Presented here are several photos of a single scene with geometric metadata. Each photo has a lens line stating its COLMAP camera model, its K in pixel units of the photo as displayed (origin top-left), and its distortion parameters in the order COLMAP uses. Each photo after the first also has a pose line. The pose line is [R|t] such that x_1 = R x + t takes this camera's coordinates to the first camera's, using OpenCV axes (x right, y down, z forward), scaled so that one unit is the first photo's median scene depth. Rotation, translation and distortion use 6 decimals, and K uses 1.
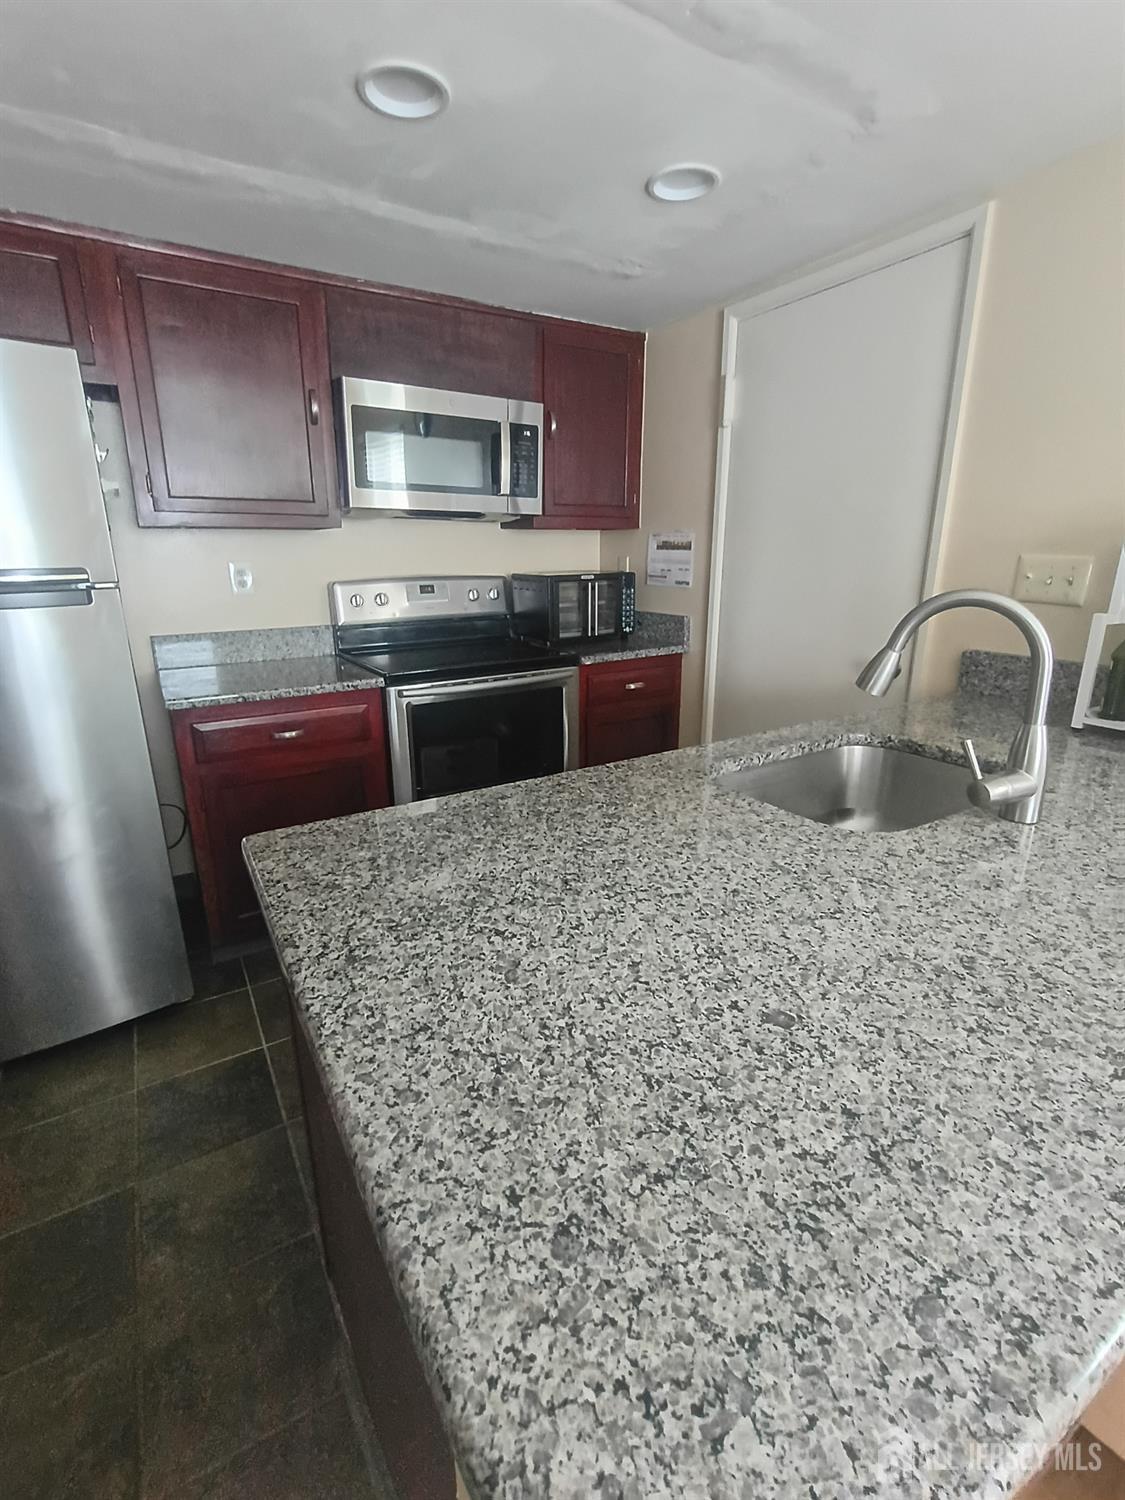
lens RADIAL K [[684.6, 0, 555.3], [0, 684.6, 748.2], [0, 0, 1]] dist [-0.002355, -0.000408]
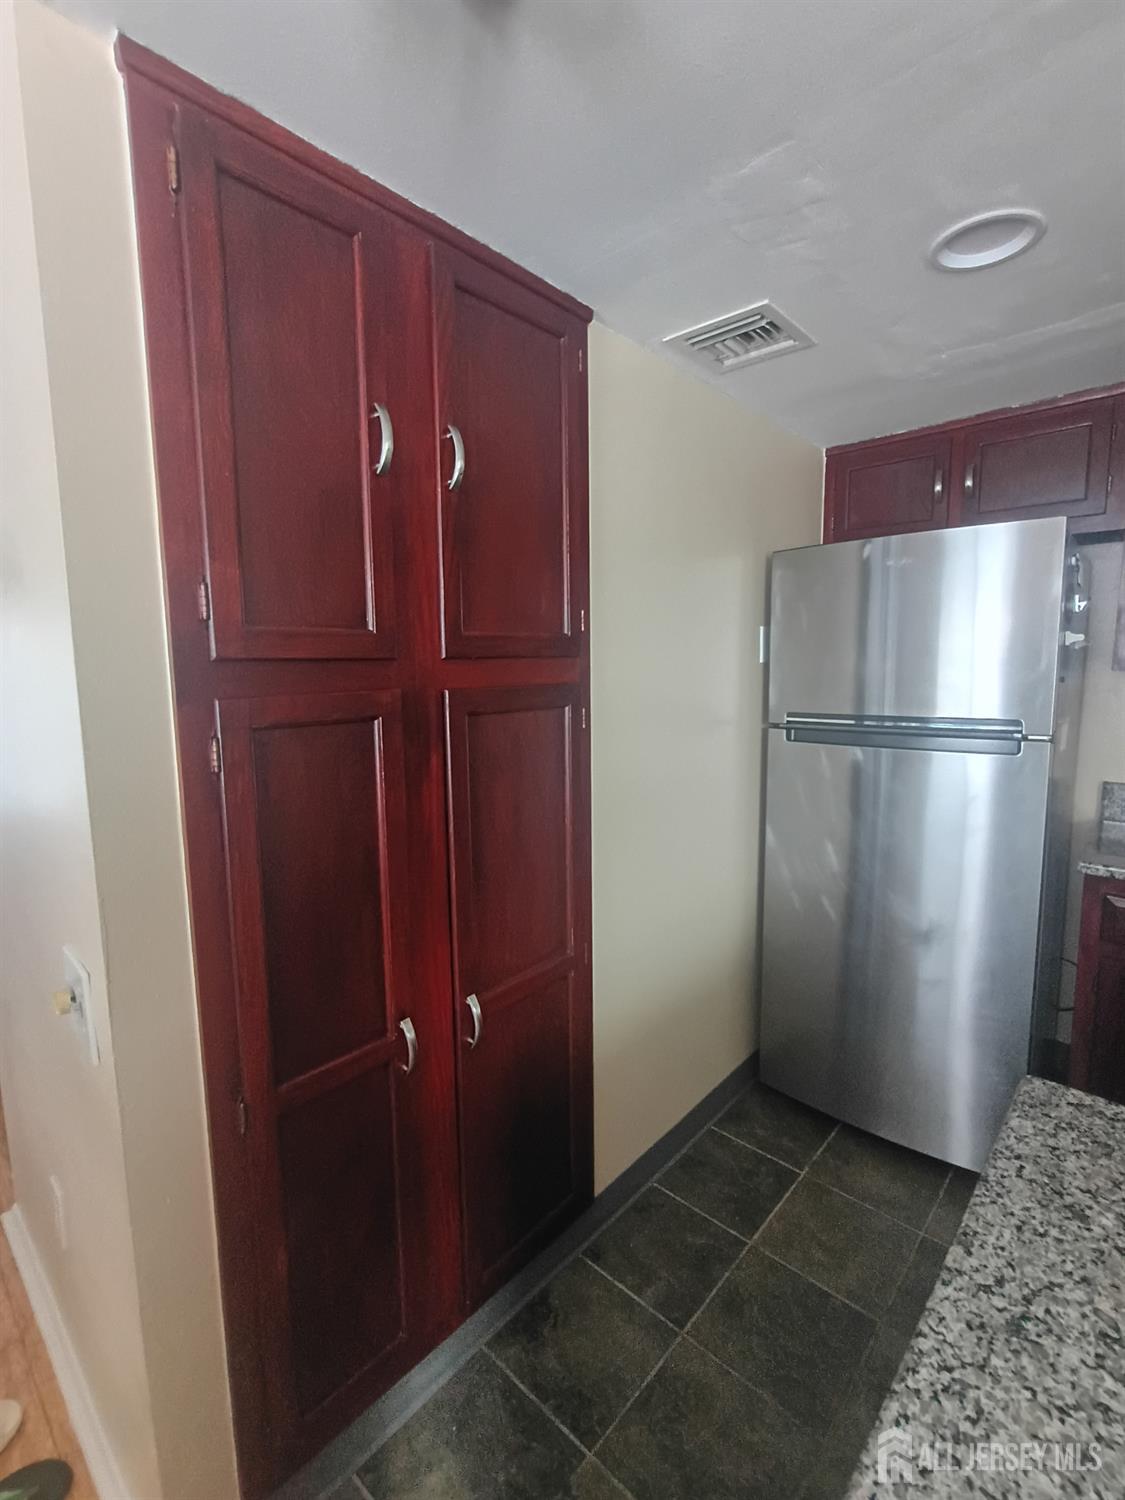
lens RADIAL K [[684.6, 0, 556.6], [0, 684.6, 747.3], [0, 0, 1]] dist [-0.002355, -0.000408]
pose [[0.289443, 0.128242, -0.948566, 0.057410], [-0.259059, 0.964496, 0.051346, -0.065825], [0.921472, 0.230872, 0.312389, 0.034168]]
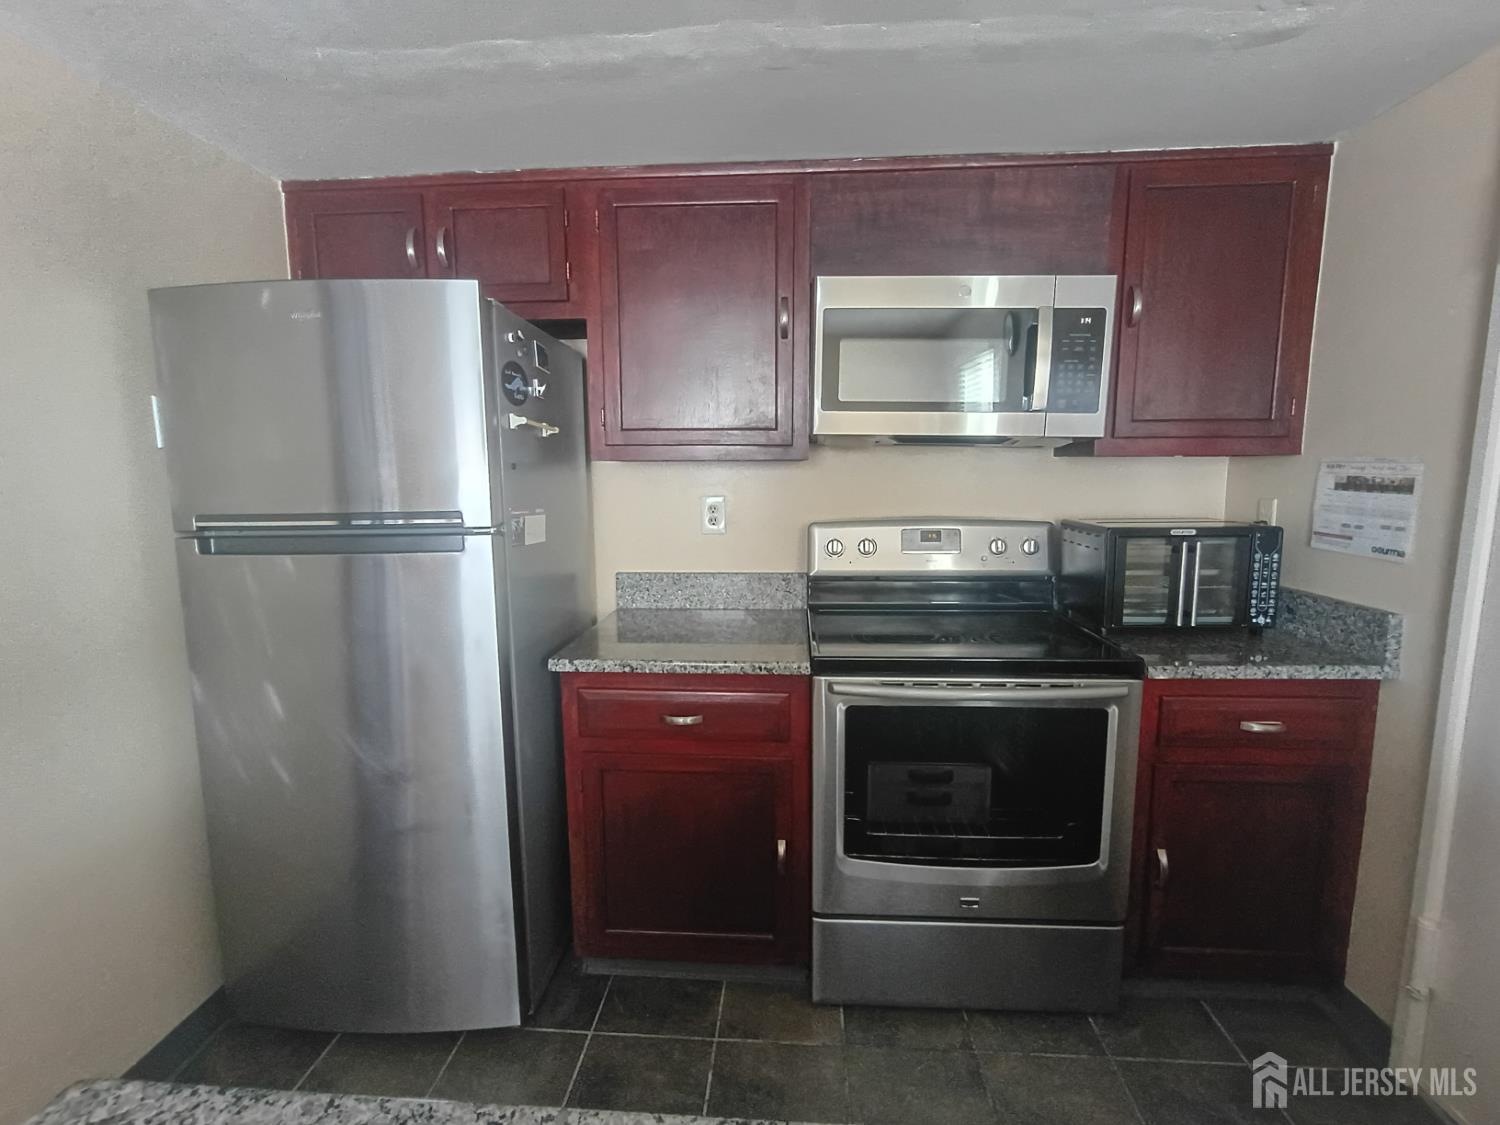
lens RADIAL K [[684.6, 0, 752.2], [0, 684.6, 560.3], [0, 0, 1]] dist [-0.002355, -0.000408]
pose [[0.821905, 0.076347, -0.564485, 0.089343], [-0.159541, 0.982168, -0.099458, -0.116054], [0.546826, 0.171804, 0.819430, 0.326205]]
